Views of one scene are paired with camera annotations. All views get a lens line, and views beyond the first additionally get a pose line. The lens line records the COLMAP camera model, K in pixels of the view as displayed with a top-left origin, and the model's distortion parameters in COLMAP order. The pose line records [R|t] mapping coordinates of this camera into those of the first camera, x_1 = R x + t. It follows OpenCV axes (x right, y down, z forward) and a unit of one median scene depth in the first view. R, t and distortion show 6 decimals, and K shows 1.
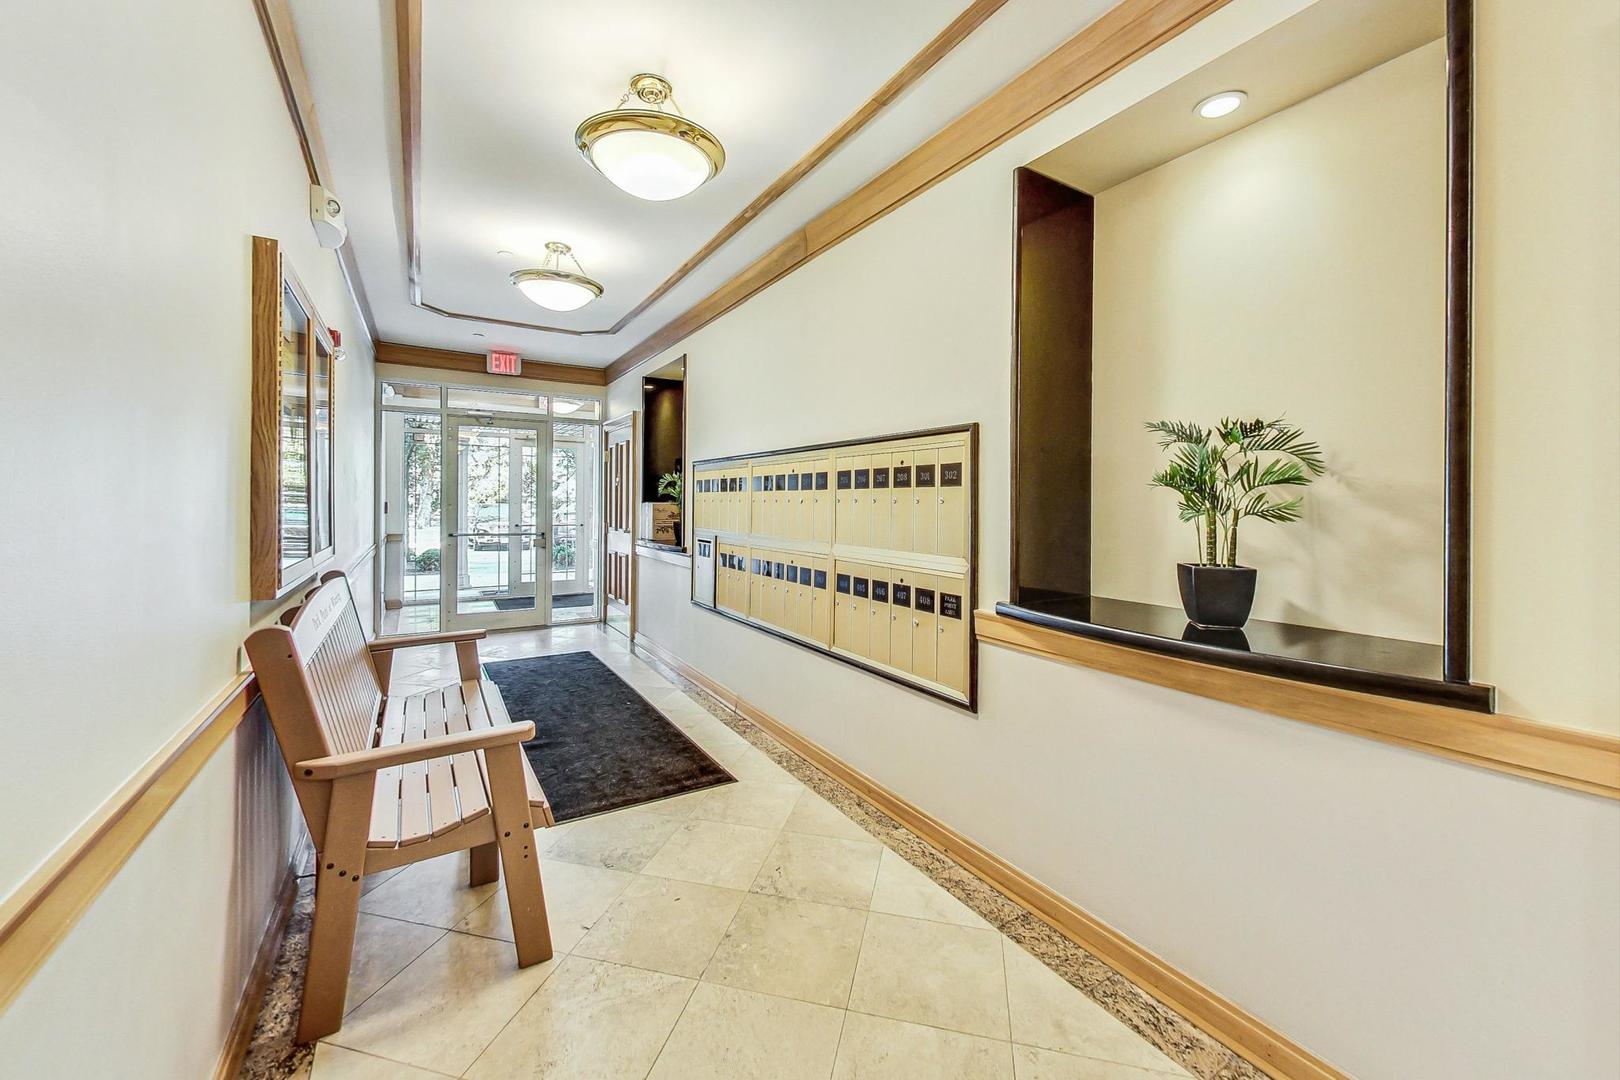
lens RADIAL K [[629.0, 0, 813.6], [0, 629.0, 498.4], [0, 0, 1]] dist [-0.000339, -0.000044]
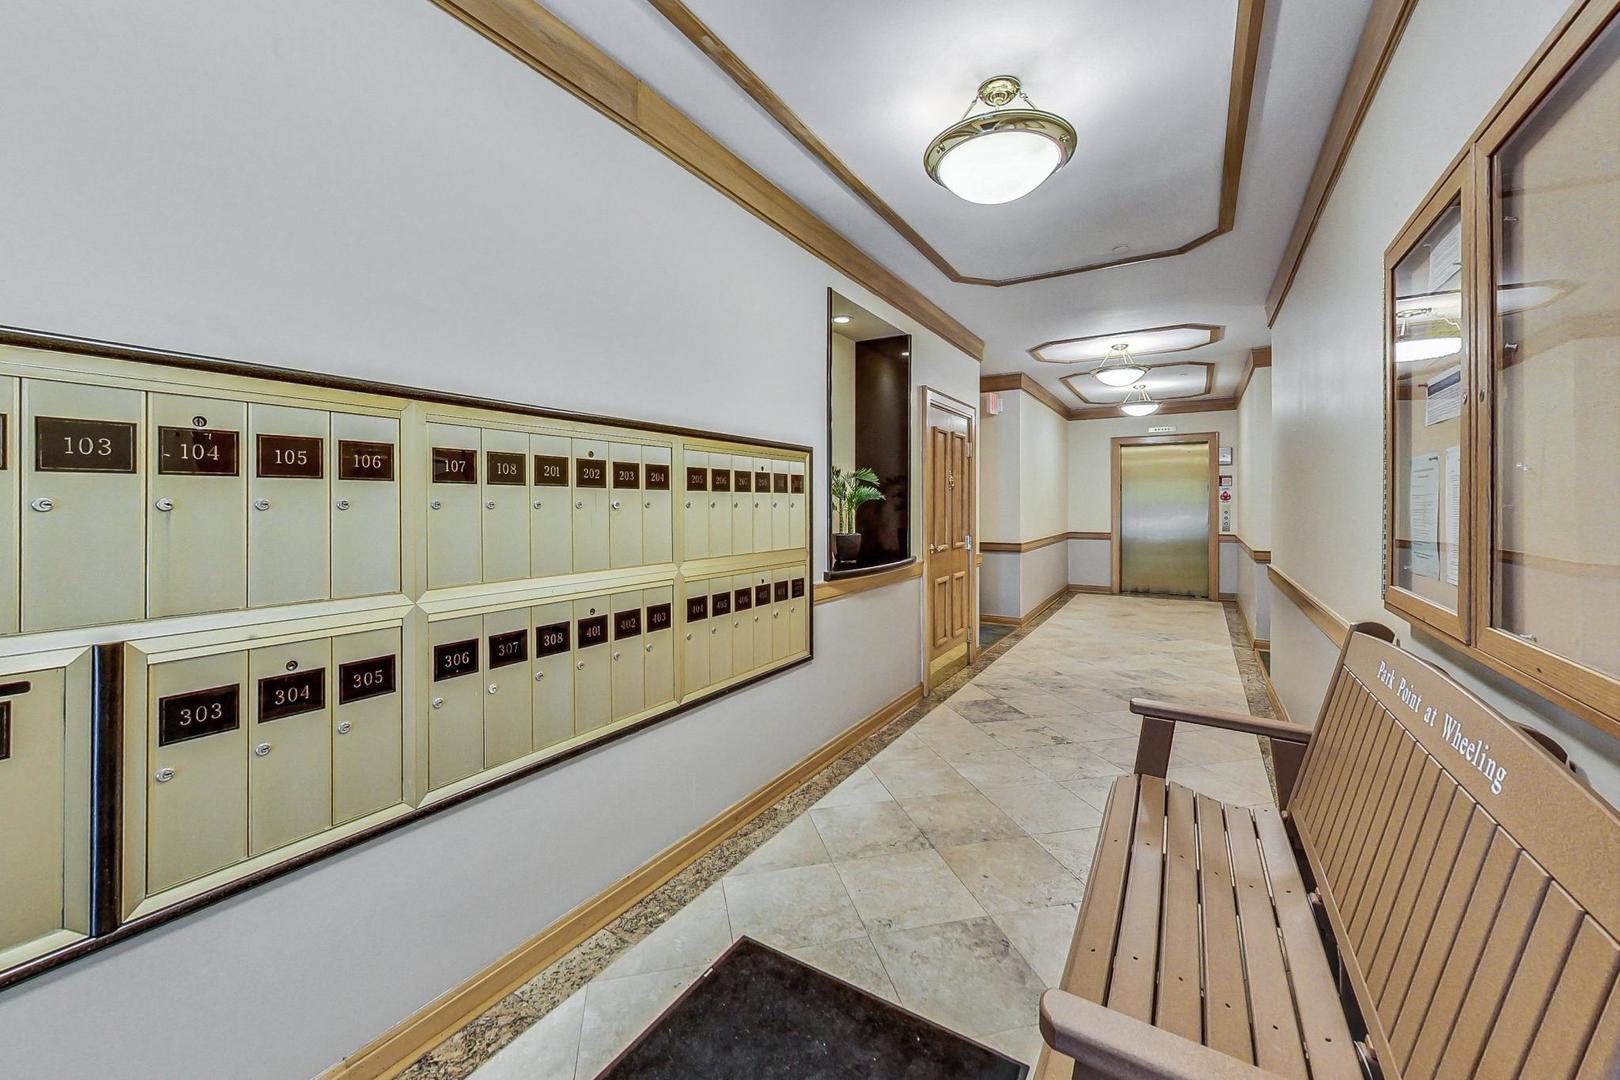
lens RADIAL K [[629.0, 0, 798.3], [0, 629.0, 506.8], [0, 0, 1]] dist [-0.000339, -0.000044]
pose [[-0.440632, -0.008573, 0.897647, -0.868501], [-0.006505, 0.999959, 0.006357, -0.000292], [-0.897664, -0.003038, -0.440670, 1.478356]]
